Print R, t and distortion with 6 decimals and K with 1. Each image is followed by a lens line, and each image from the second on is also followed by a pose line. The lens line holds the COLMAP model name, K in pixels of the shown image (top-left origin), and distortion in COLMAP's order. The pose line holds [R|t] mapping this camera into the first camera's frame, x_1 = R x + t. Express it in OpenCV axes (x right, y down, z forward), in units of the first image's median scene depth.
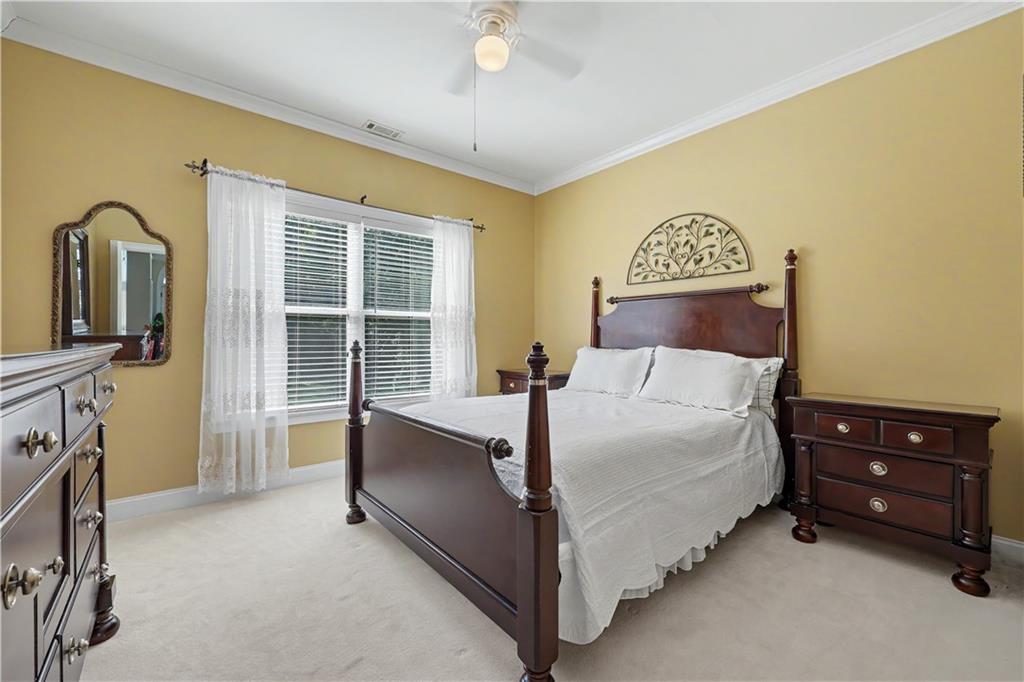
lens RADIAL K [[421.4, 0, 505.8], [0, 421.4, 340.4], [0, 0, 1]] dist [-0.001407, -0.000351]
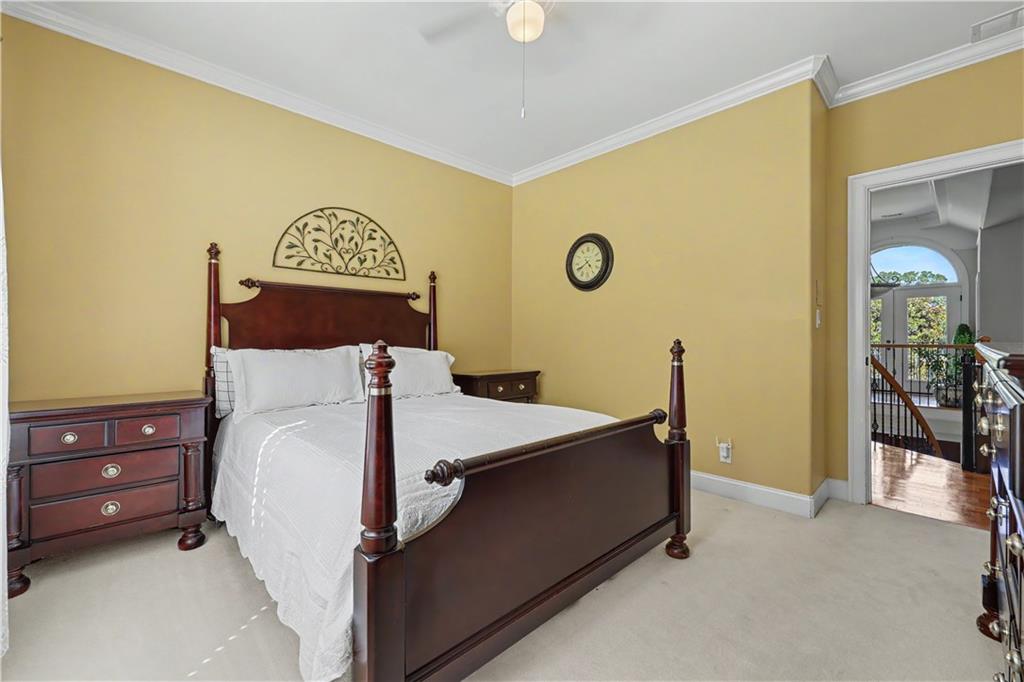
lens RADIAL K [[421.4, 0, 505.7], [0, 421.4, 341.2], [0, 0, 1]] dist [-0.001407, -0.000351]
pose [[-0.065949, -0.008718, 0.997785, -0.583514], [0.000975, 0.999961, 0.008802, -0.000684], [-0.997823, 0.001553, -0.065938, 0.705194]]
